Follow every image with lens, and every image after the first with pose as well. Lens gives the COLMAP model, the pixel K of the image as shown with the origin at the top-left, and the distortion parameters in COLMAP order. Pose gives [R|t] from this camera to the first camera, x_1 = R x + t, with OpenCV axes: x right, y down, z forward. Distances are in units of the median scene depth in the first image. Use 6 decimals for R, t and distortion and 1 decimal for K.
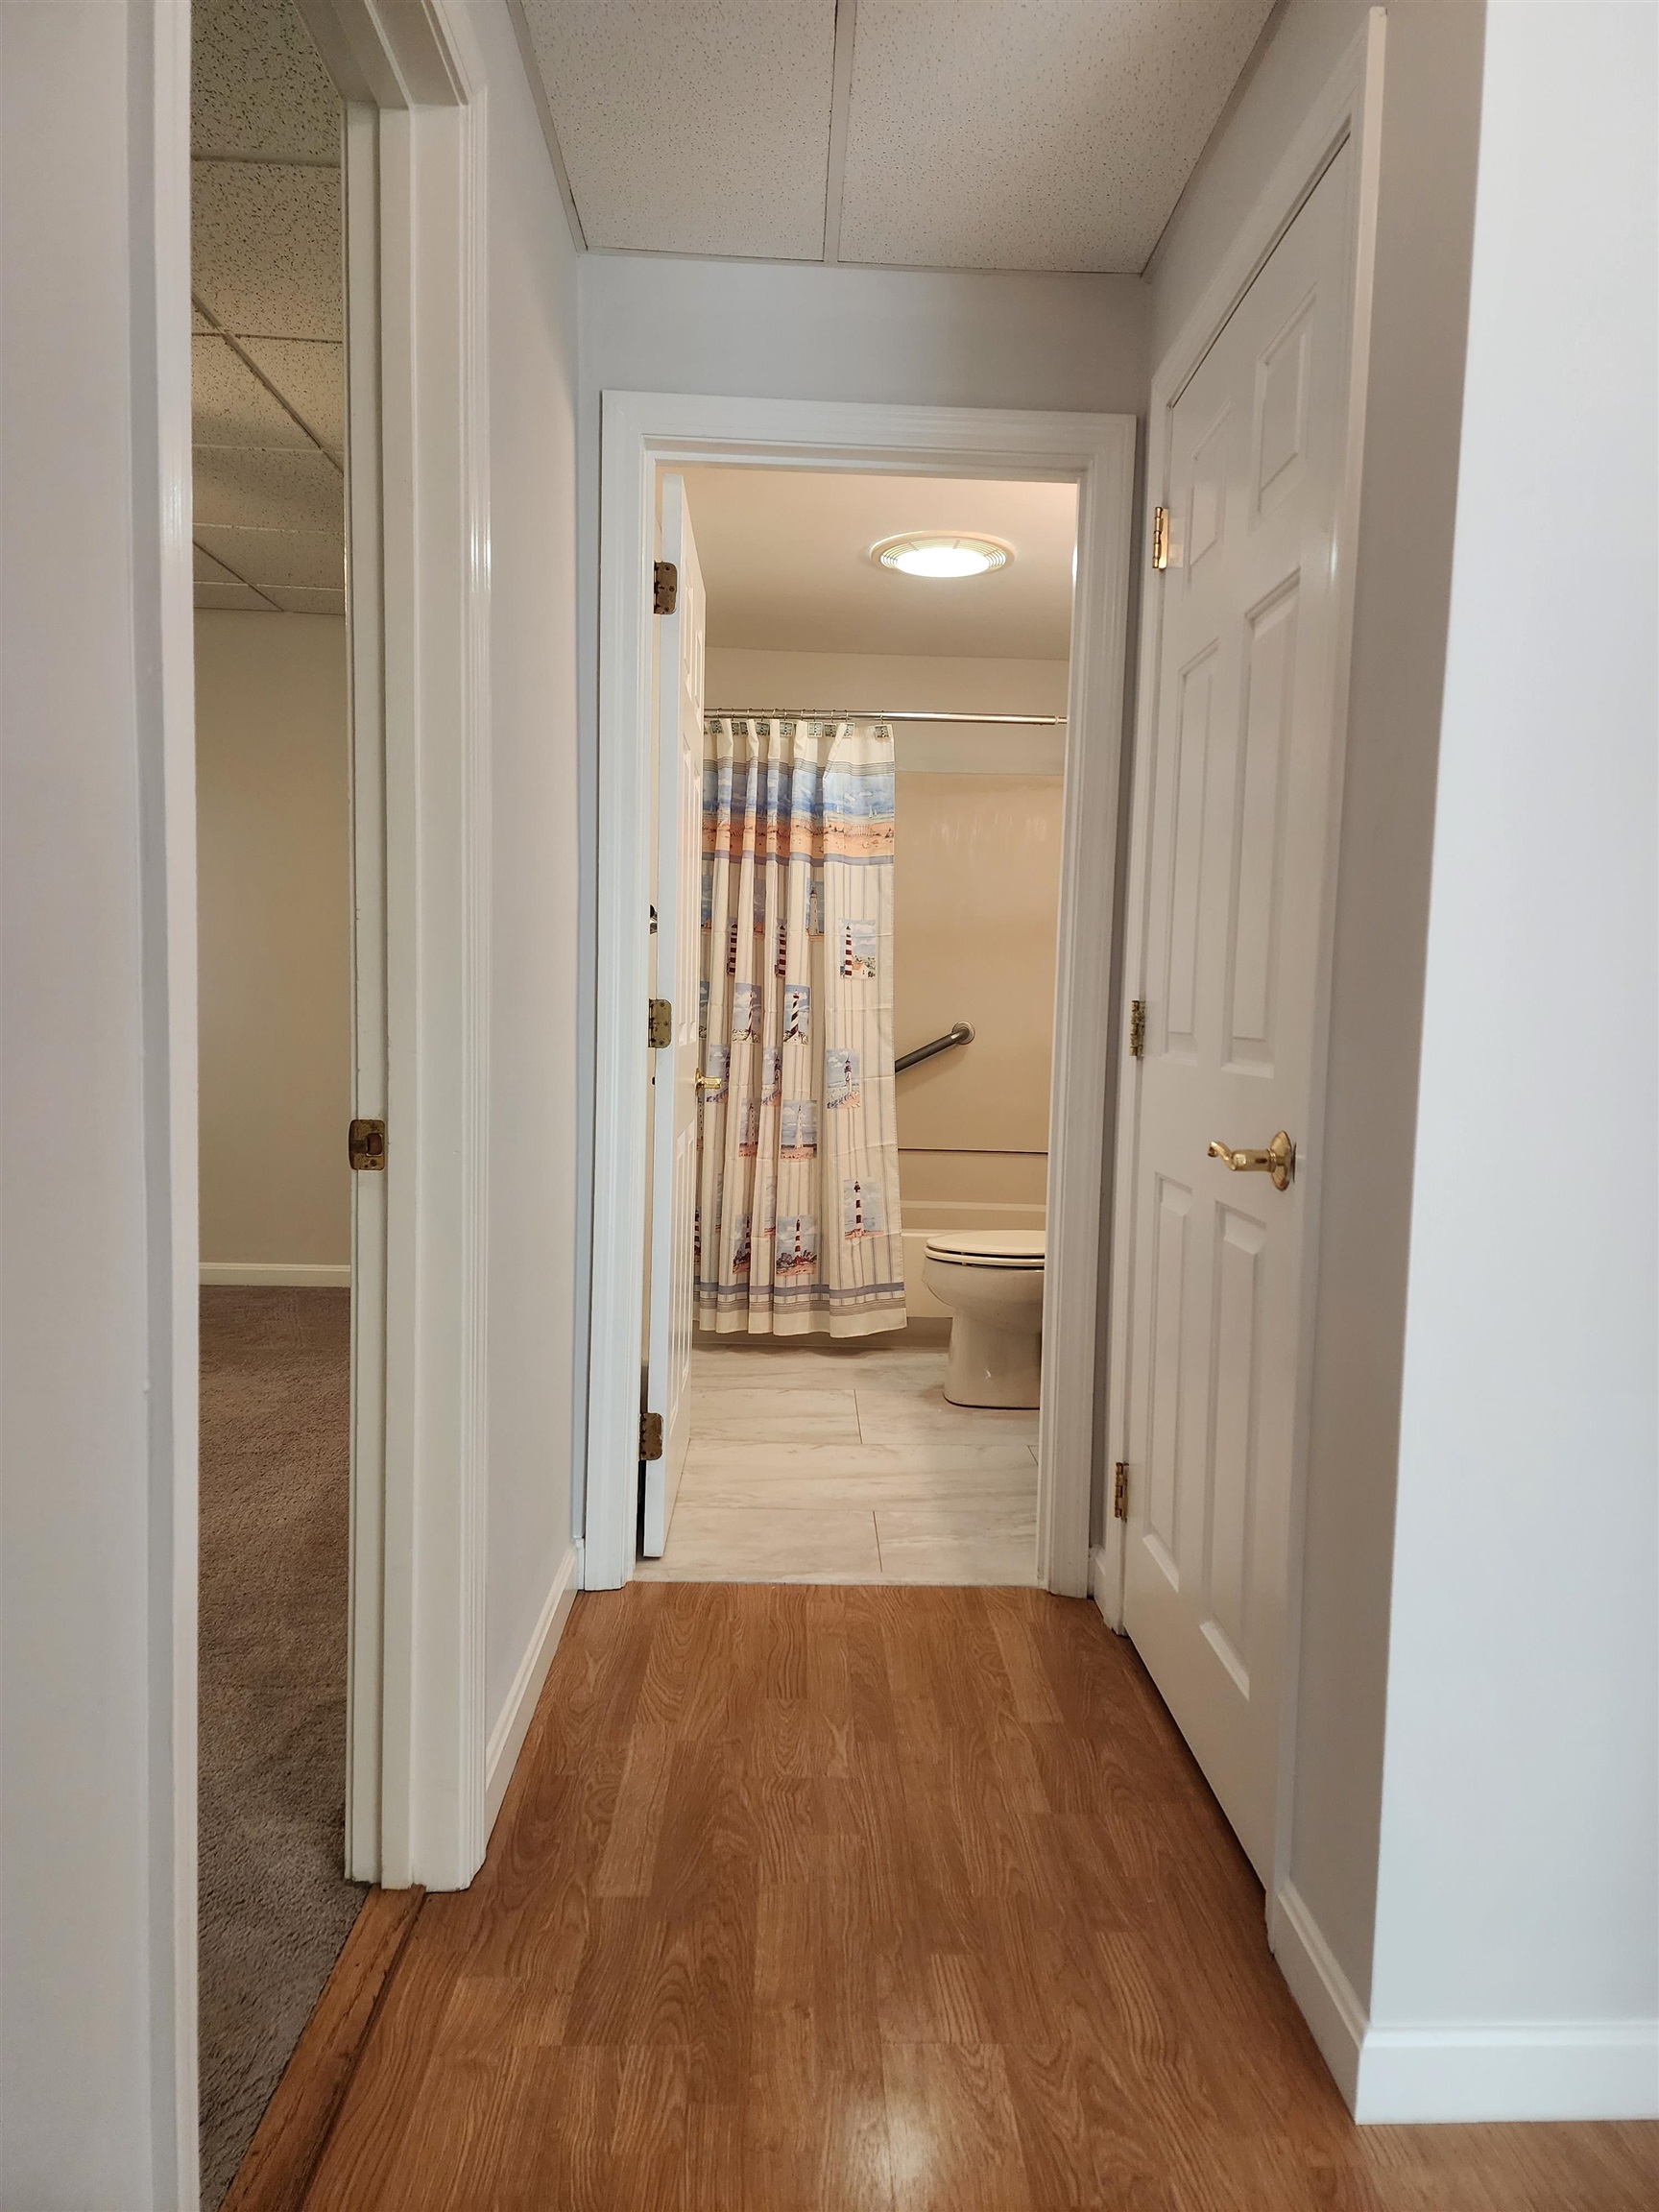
lens RADIAL K [[1484.4, 0, 860.0], [0, 1484.4, 1107.3], [0, 0, 1]] dist [0.072228, -0.069835]
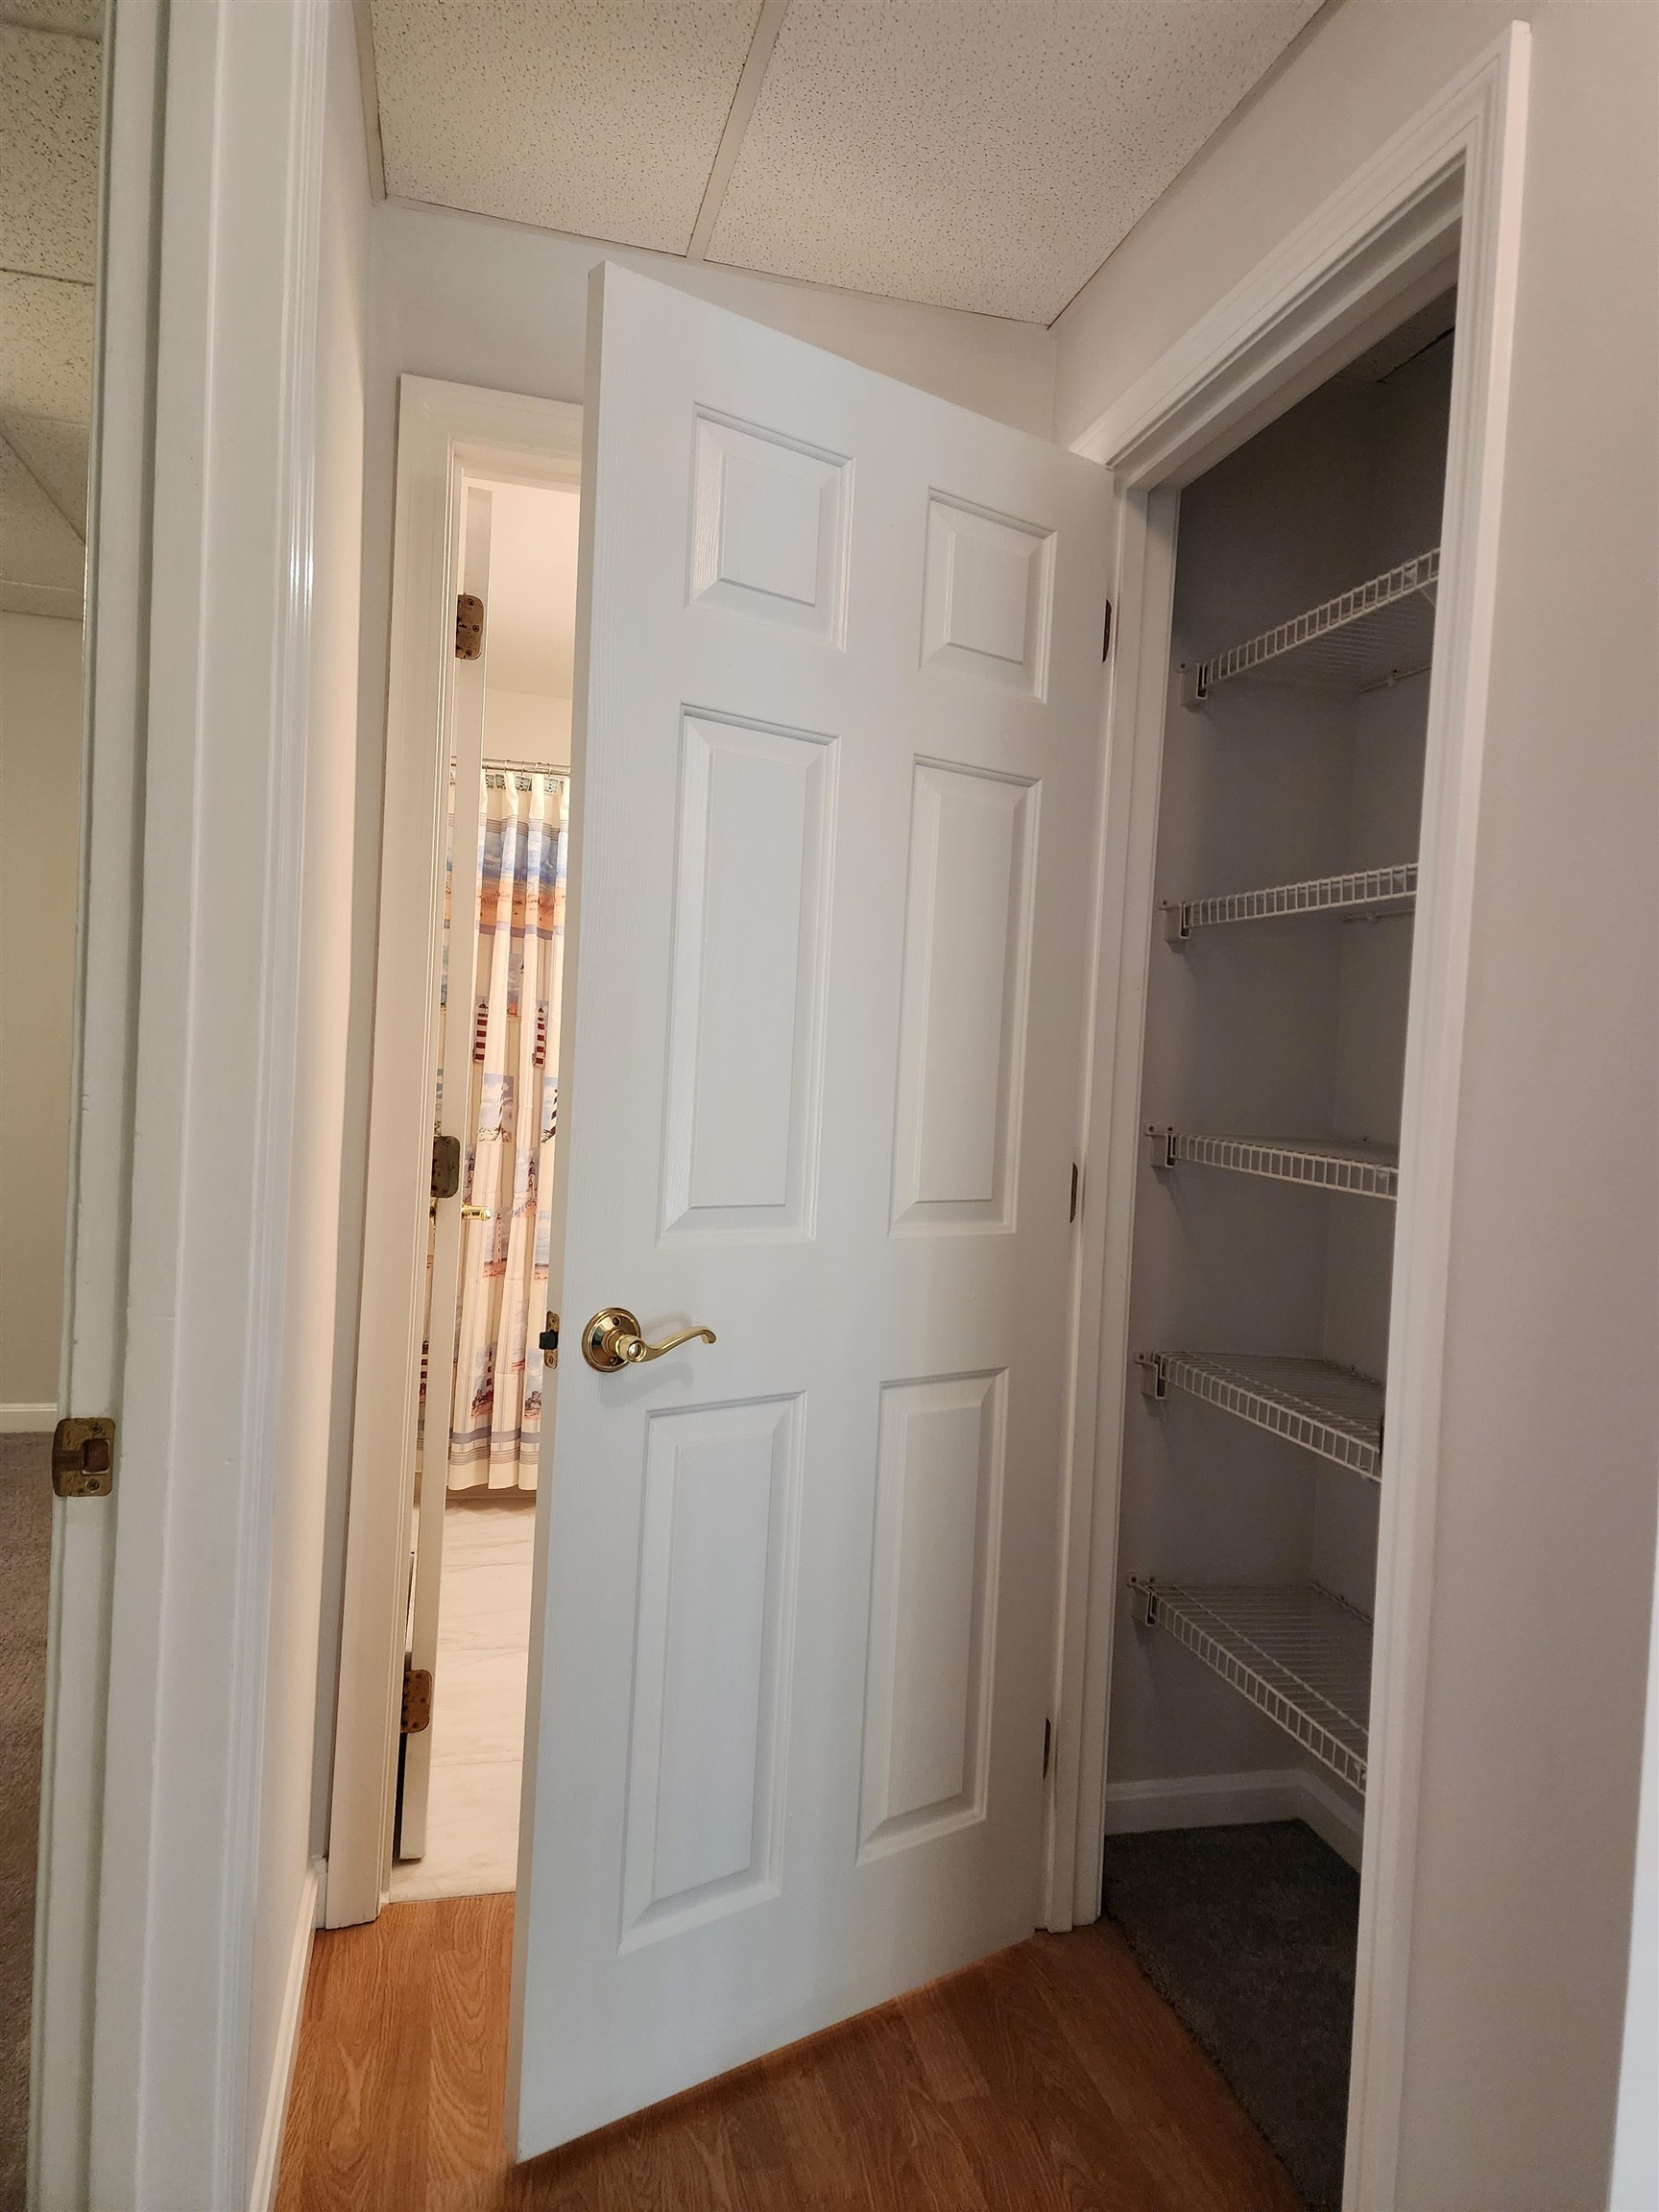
lens RADIAL K [[1513.9, 0, 888.9], [0, 1513.9, 1073.0], [0, 0, 1]] dist [0.076144, -0.086602]
pose [[0.975361, 0.020284, 0.219681, -0.048884], [-0.008094, 0.998384, -0.056249, -0.036474], [-0.220467, 0.053085, 0.973949, 0.094473]]
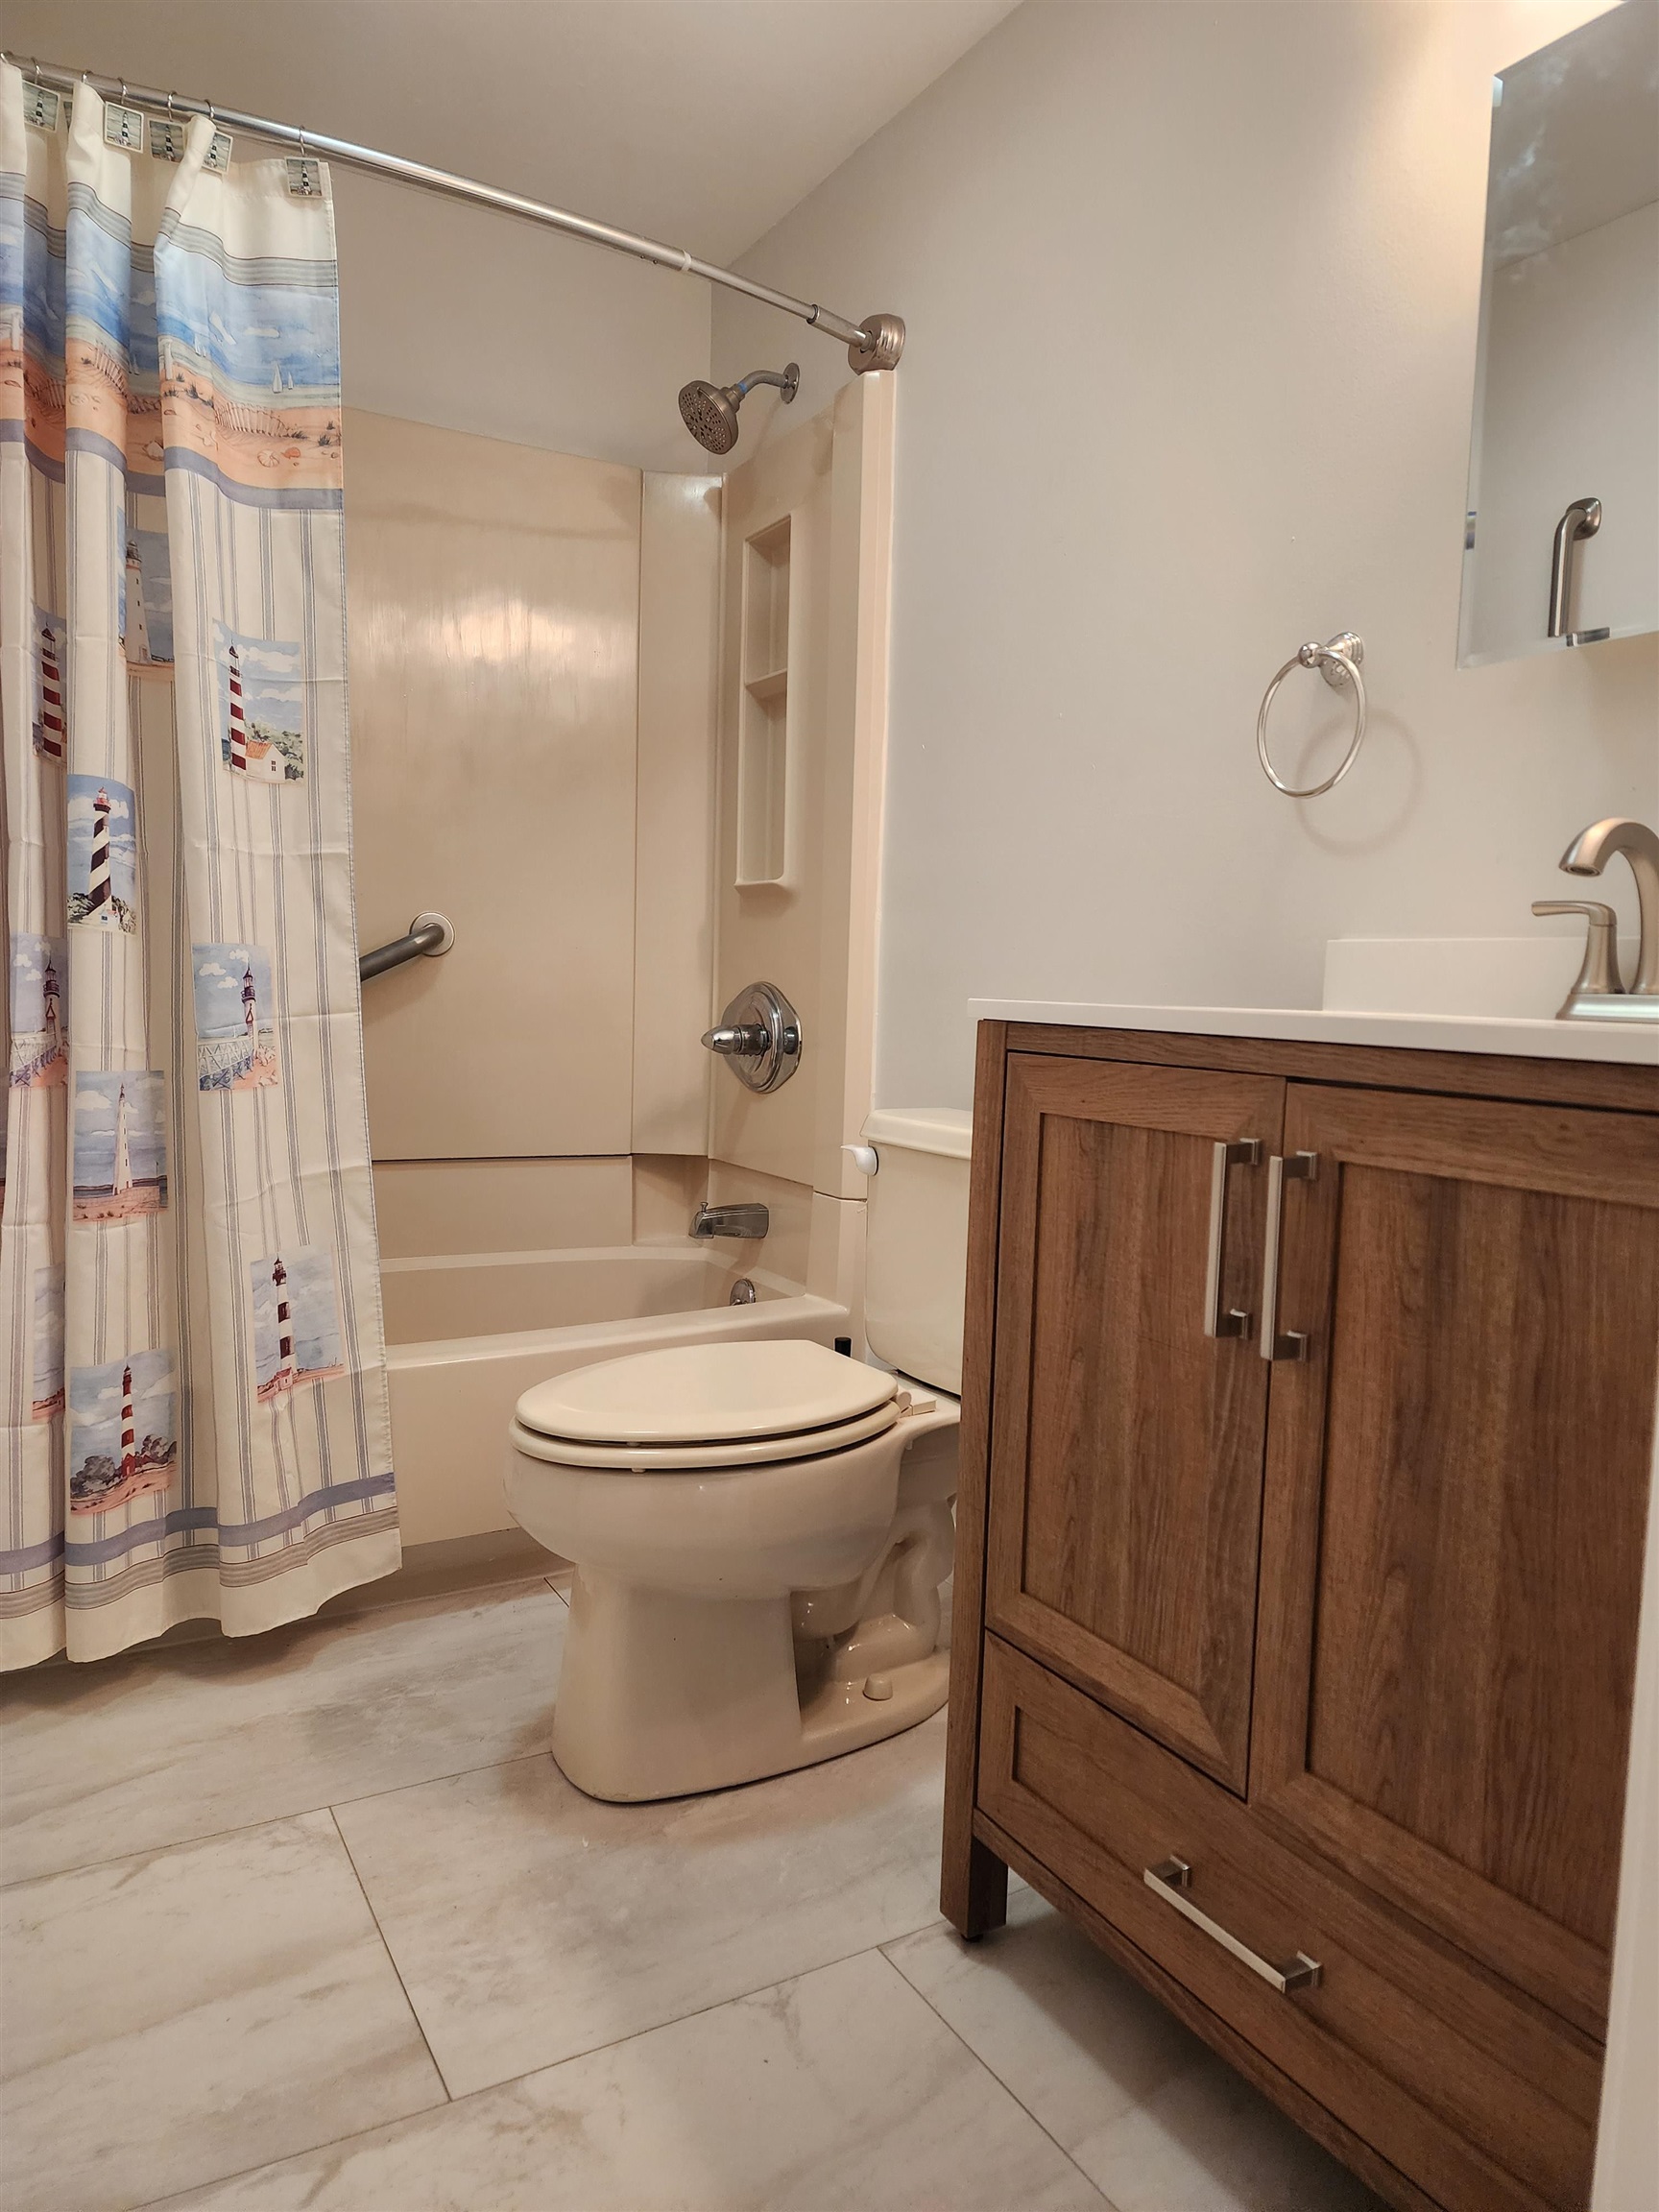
lens RADIAL K [[1455.9, 0, 849.0], [0, 1455.9, 1115.3], [0, 0, 1]] dist [0.055866, -0.051889]
pose [[0.878121, -0.037880, 0.476936, -0.057906], [0.022186, 0.999012, 0.038498, -0.003921], [-0.477923, -0.023225, 0.878094, 0.557926]]
